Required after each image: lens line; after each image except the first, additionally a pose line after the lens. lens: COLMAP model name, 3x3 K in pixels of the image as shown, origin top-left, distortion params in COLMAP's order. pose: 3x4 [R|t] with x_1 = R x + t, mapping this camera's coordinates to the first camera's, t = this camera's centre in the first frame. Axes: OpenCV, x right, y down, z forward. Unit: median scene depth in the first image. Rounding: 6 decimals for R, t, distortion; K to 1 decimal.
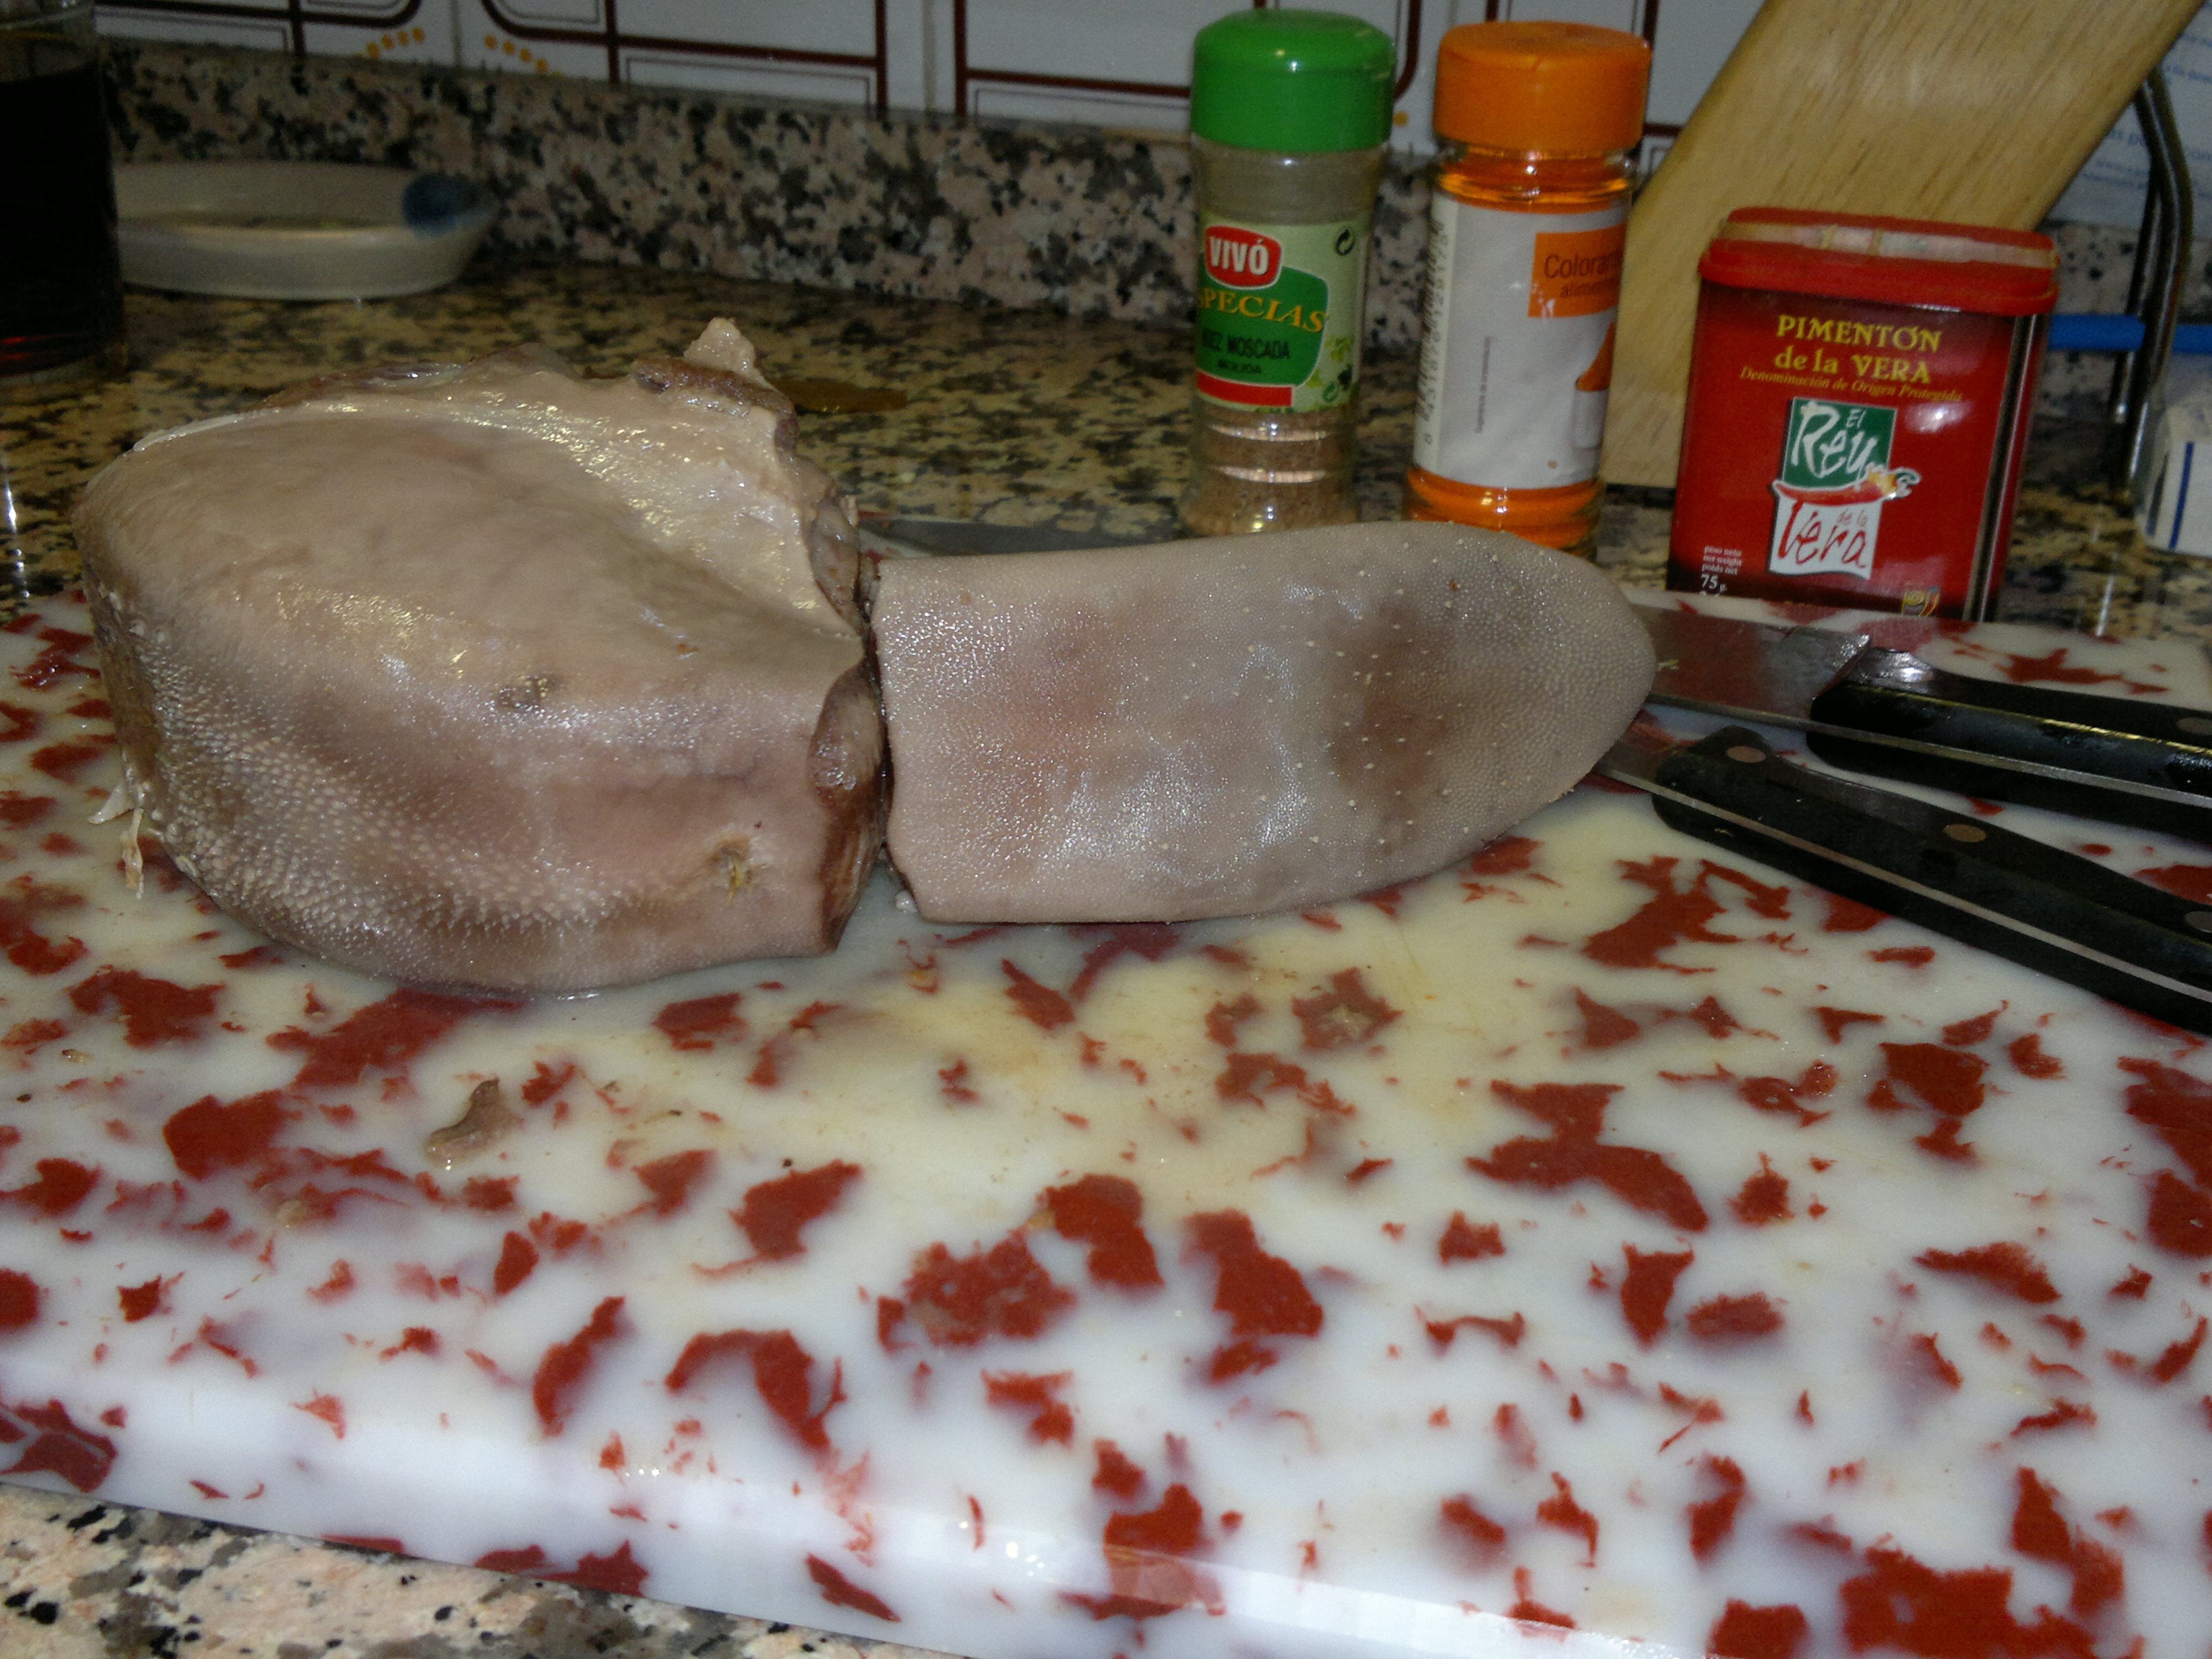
lens RADIAL K [[2677.1, 0, 1107.6], [0, 2677.1, 811.2], [0, 0, 1]] dist [0.059565, 0.000000]
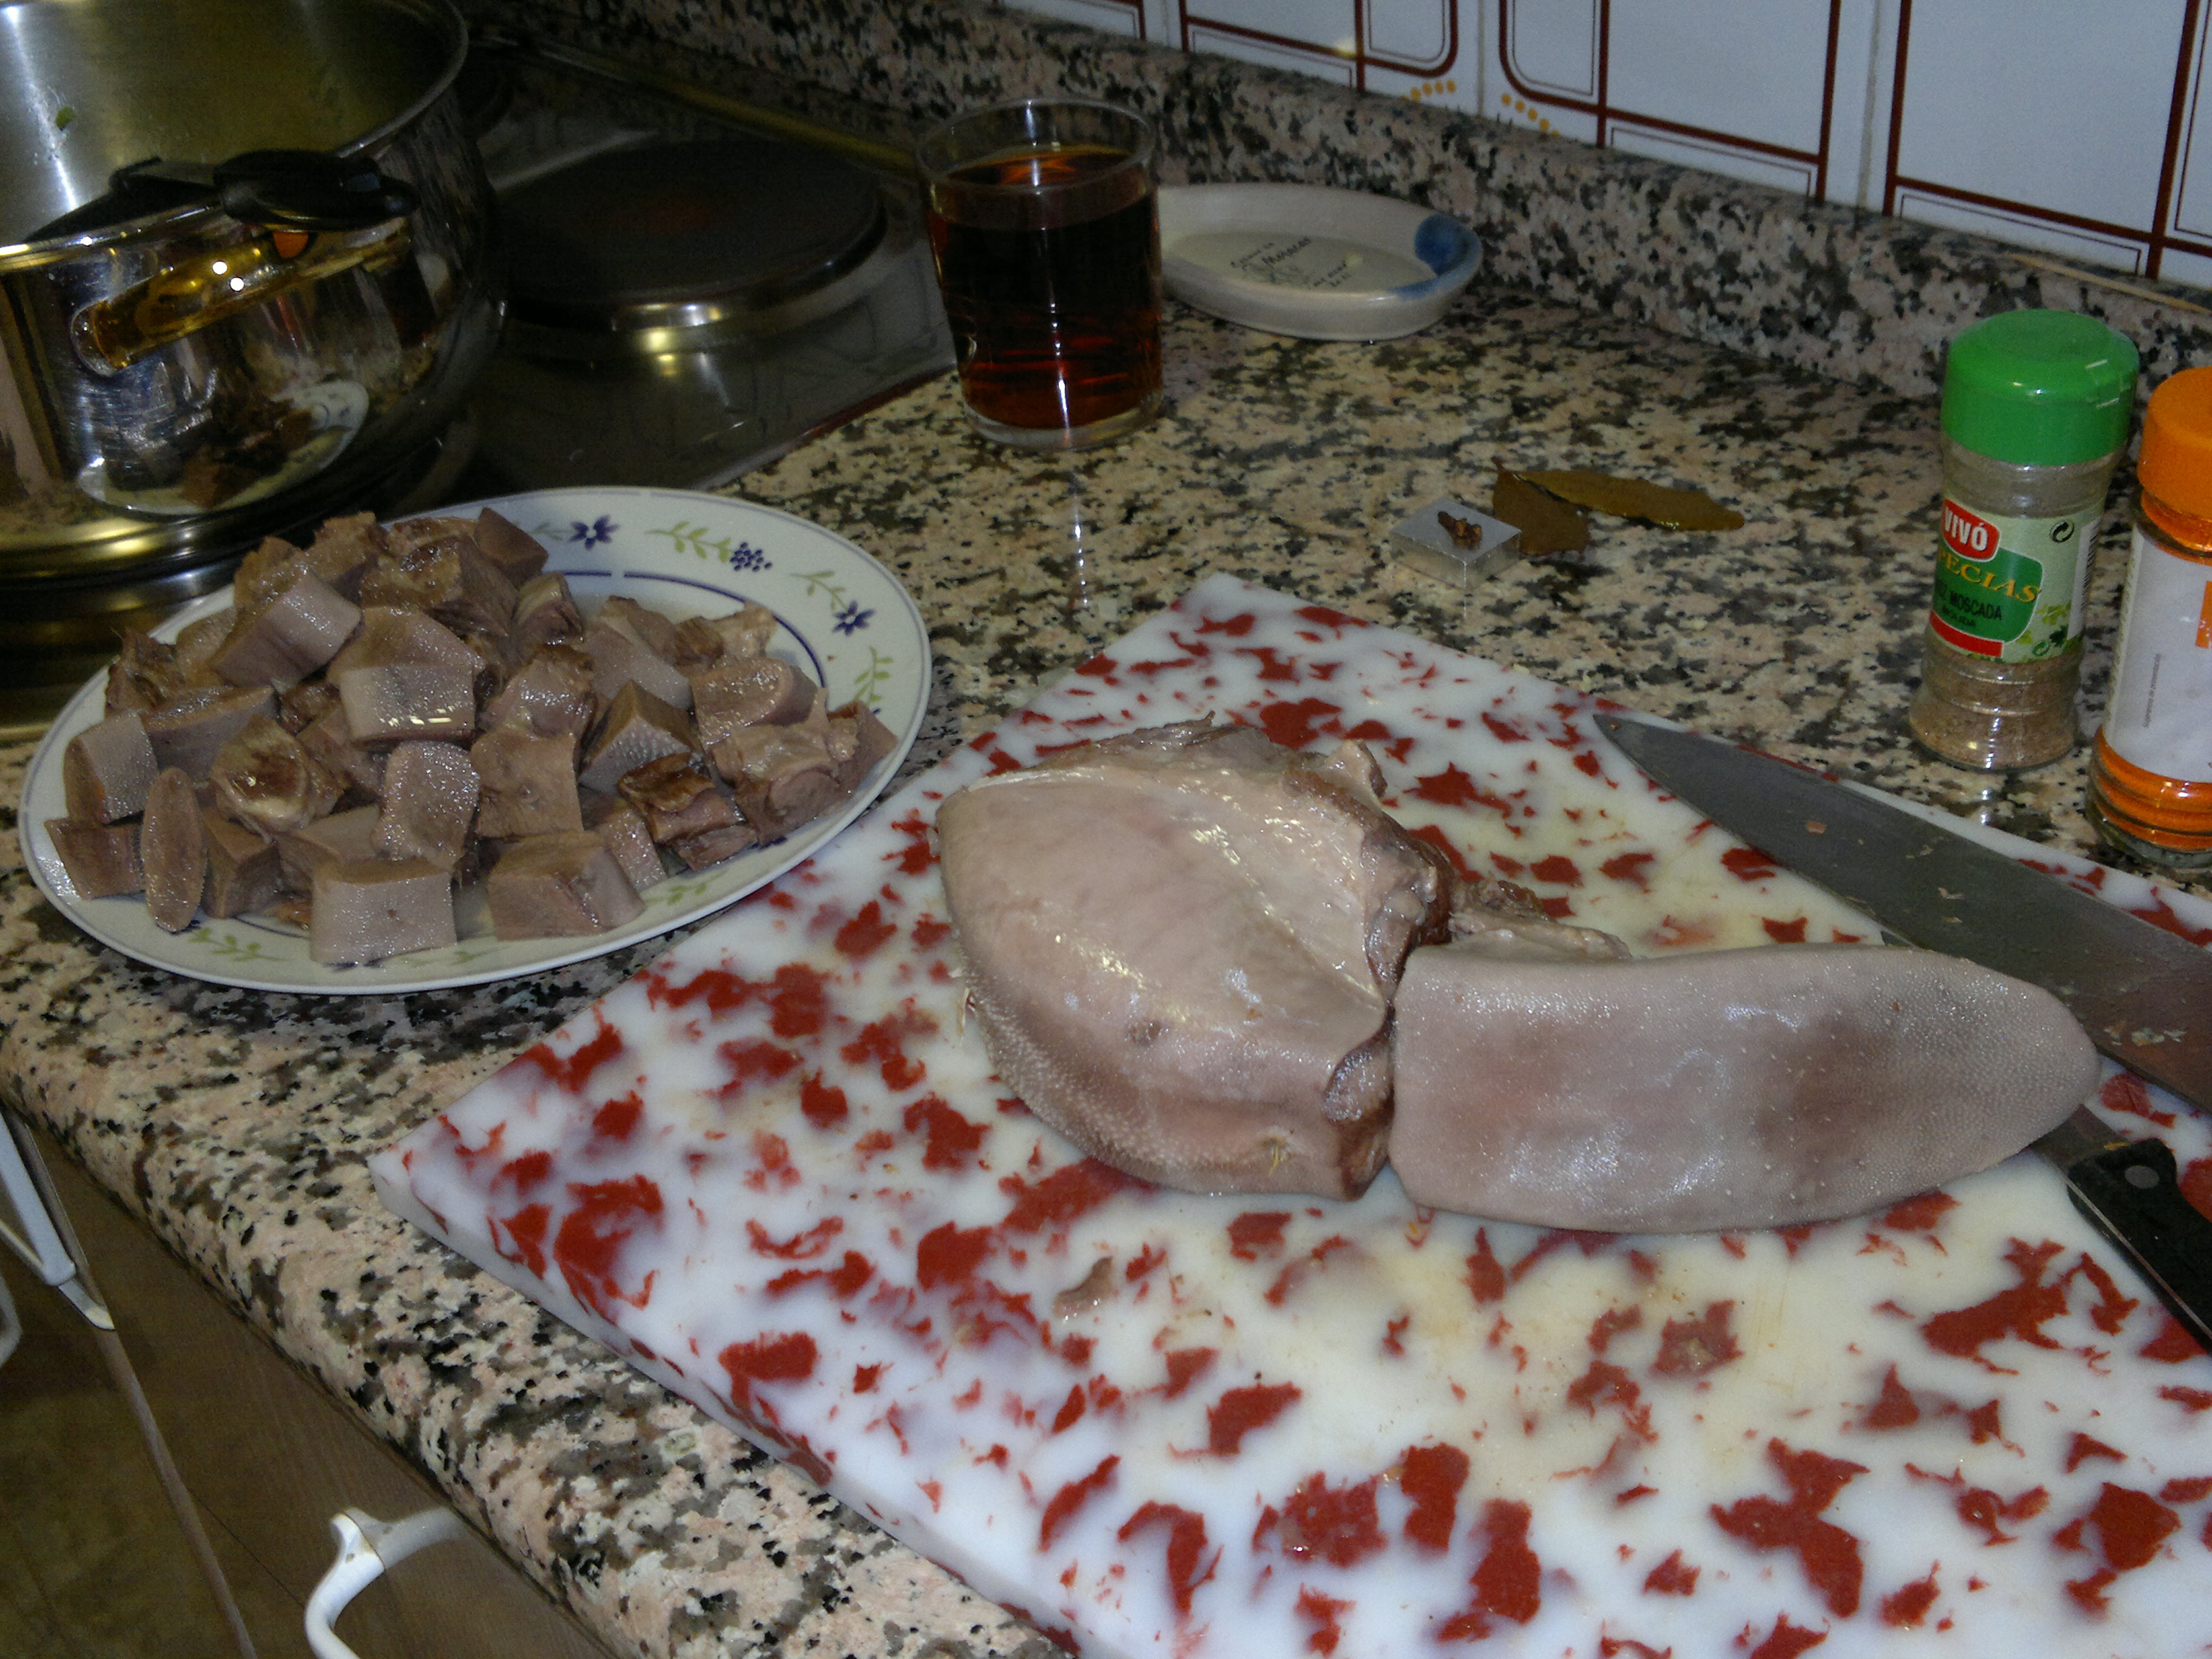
lens RADIAL K [[2677.1, 0, 1110.6], [0, 2677.1, 787.8], [0, 0, 1]] dist [0.059565, 0.000000]
pose [[0.883283, 0.180021, -0.432900, 0.358597], [-0.097125, 0.973574, 0.206689, -0.442689], [0.458669, -0.140519, 0.877426, -0.284859]]
